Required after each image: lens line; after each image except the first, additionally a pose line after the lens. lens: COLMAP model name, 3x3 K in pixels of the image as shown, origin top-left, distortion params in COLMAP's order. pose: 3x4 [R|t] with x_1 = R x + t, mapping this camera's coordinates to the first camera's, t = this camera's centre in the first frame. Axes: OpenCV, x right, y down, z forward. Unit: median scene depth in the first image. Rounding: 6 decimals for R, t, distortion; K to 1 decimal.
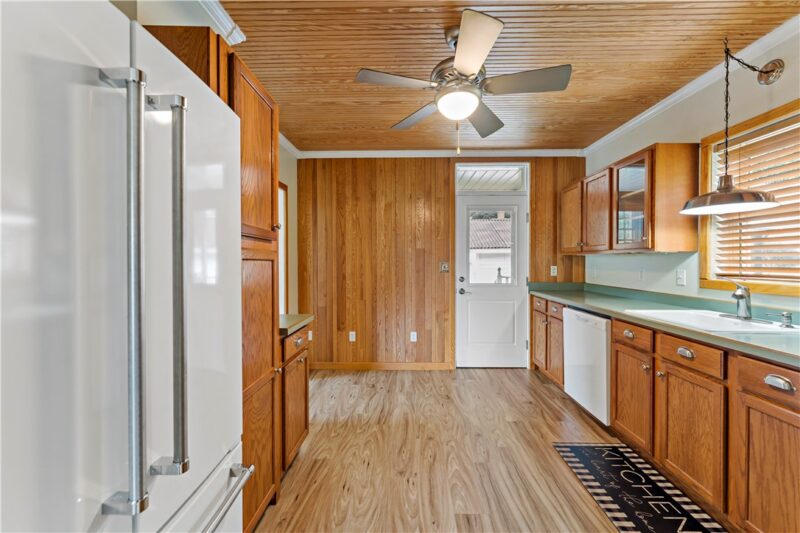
lens RADIAL K [[324.0, 0, 400.8], [0, 324.0, 261.0], [0, 0, 1]] dist [-0.003301, 0.000717]
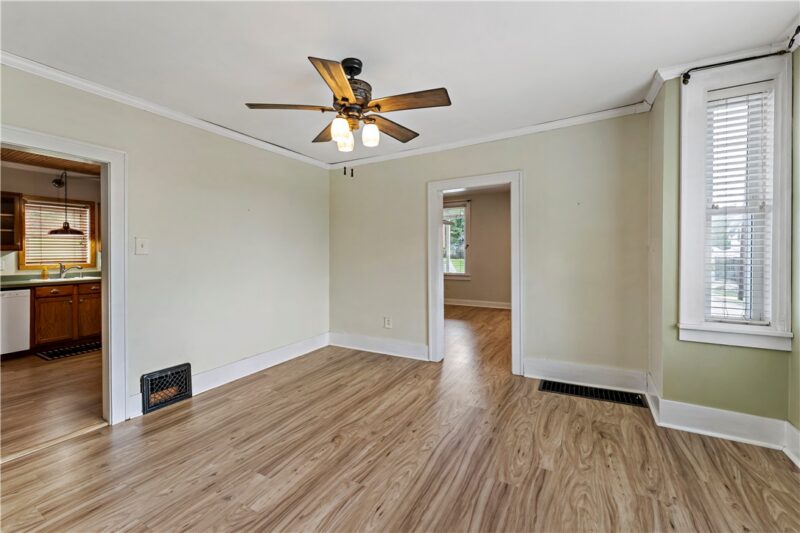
lens RADIAL K [[324.0, 0, 395.5], [0, 324.0, 259.8], [0, 0, 1]] dist [-0.003301, 0.000717]
pose [[-0.885567, 0.003717, 0.464497, -2.086526], [0.016187, 0.999608, 0.022862, 0.014590], [-0.464230, 0.027765, -0.885279, 1.726397]]
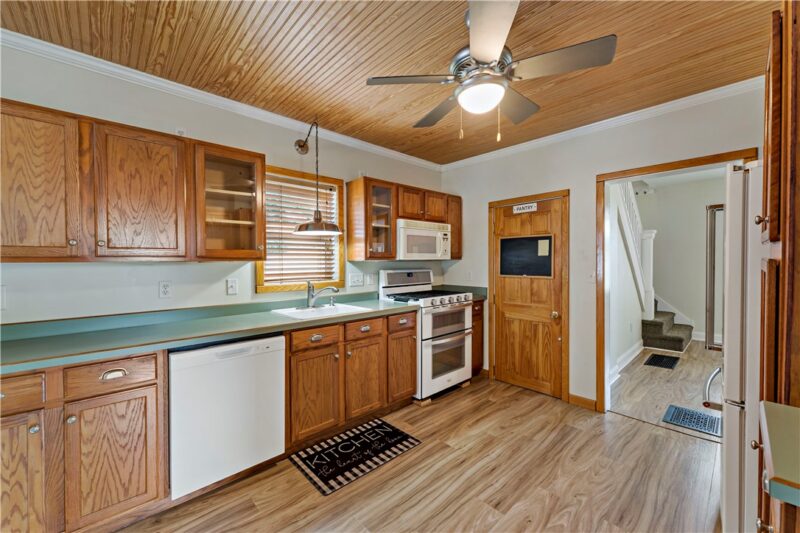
lens RADIAL K [[324.0, 0, 403.4], [0, 324.0, 270.6], [0, 0, 1]] dist [-0.003301, 0.000717]
pose [[-0.710259, -0.007699, 0.703898, -0.248315], [0.012178, 0.999656, 0.023223, -0.017795], [-0.703835, 0.025066, -0.709921, 1.484886]]
